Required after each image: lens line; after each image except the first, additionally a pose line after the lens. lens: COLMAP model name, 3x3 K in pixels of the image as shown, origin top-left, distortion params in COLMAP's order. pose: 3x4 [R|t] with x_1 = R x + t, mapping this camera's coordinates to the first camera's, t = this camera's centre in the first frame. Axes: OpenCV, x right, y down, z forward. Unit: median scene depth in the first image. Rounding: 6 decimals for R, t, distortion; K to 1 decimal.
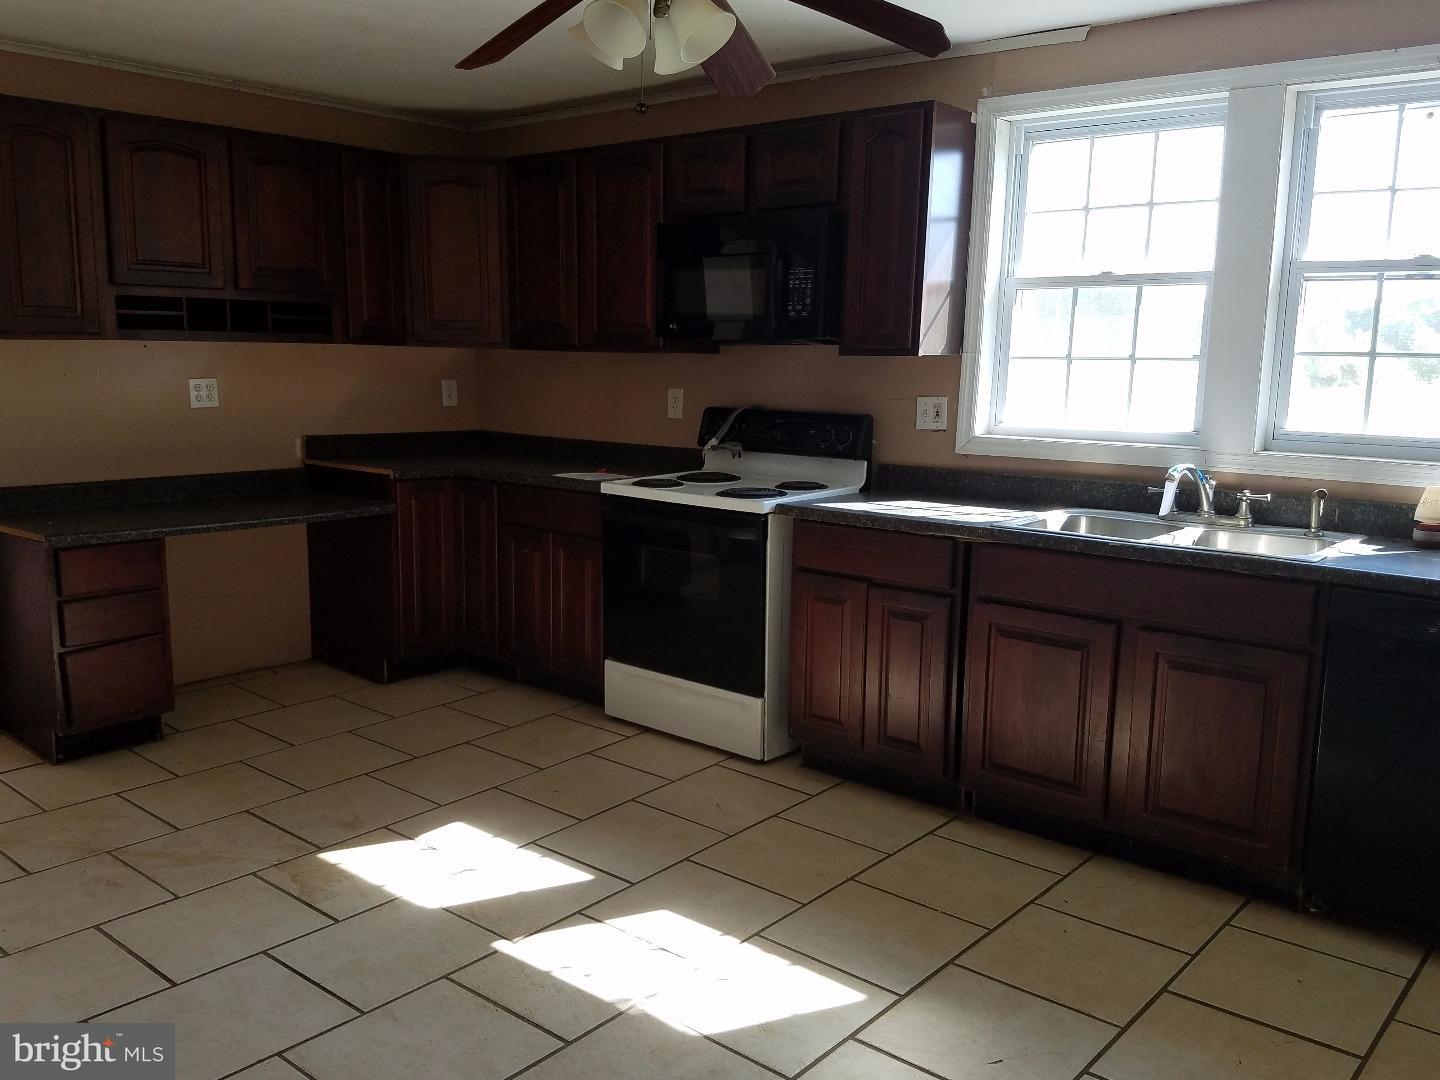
lens RADIAL K [[1220.0, 0, 714.5], [0, 1220.0, 543.7], [0, 0, 1]] dist [0.203092, -0.378039]
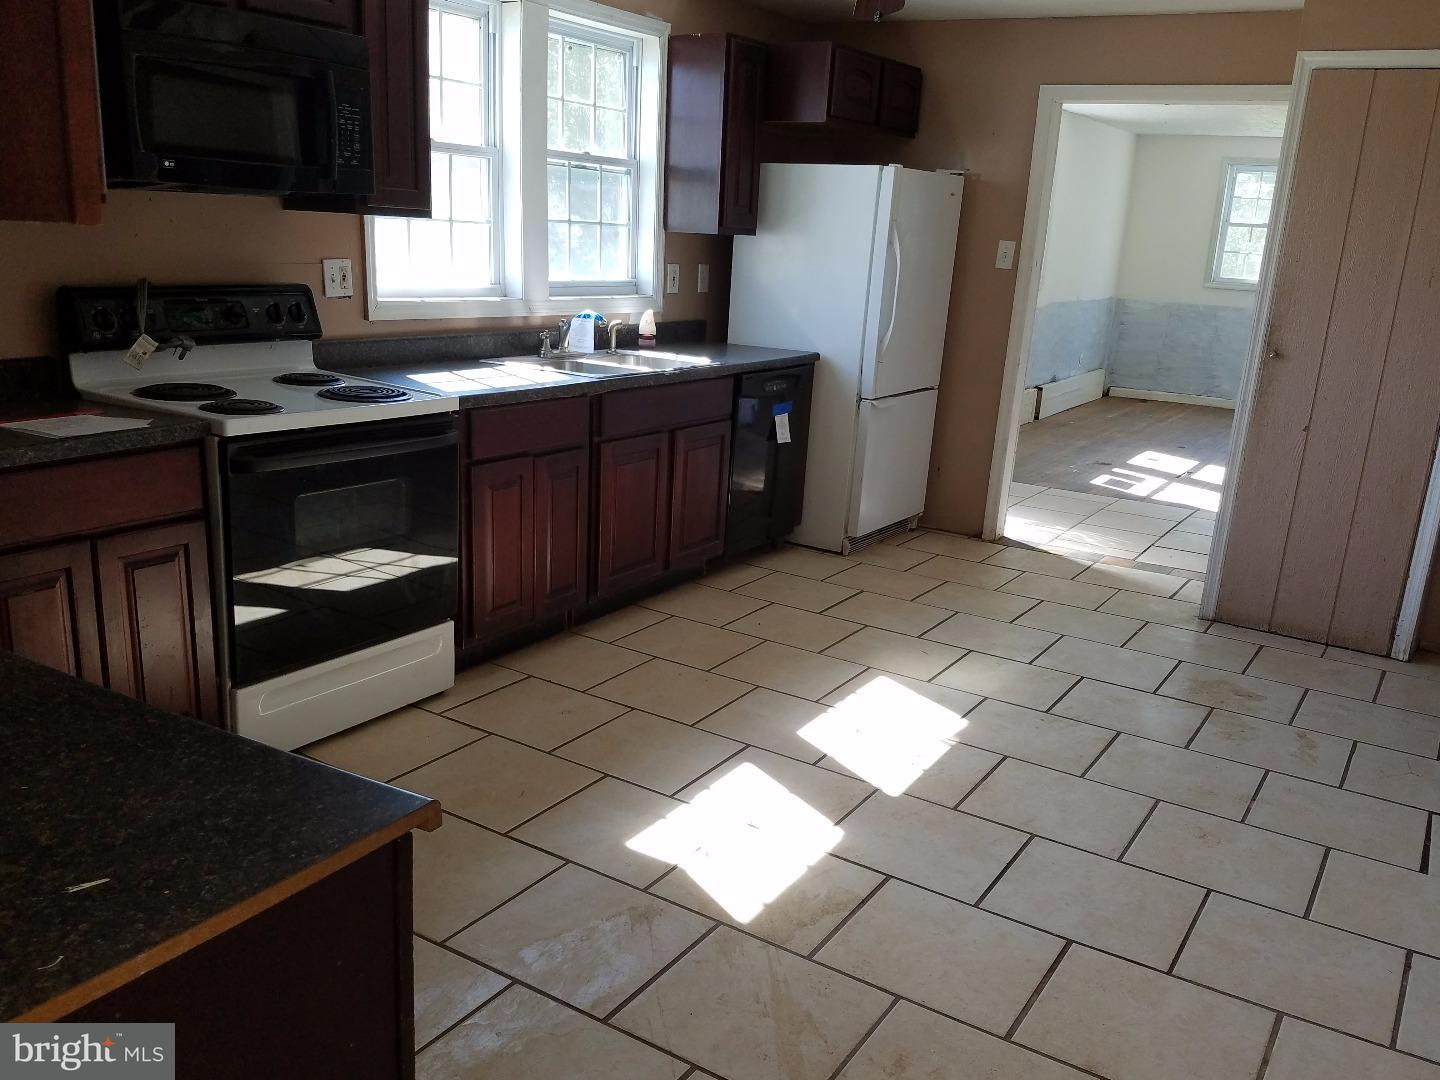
lens RADIAL K [[1220.0, 0, 714.5], [0, 1220.0, 543.7], [0, 0, 1]] dist [0.203092, -0.378039]
pose [[-0.150886, -0.263258, 0.952853, -0.916006], [0.106706, 0.953919, 0.280450, -0.172056], [-0.982775, 0.143991, -0.115842, 1.008531]]
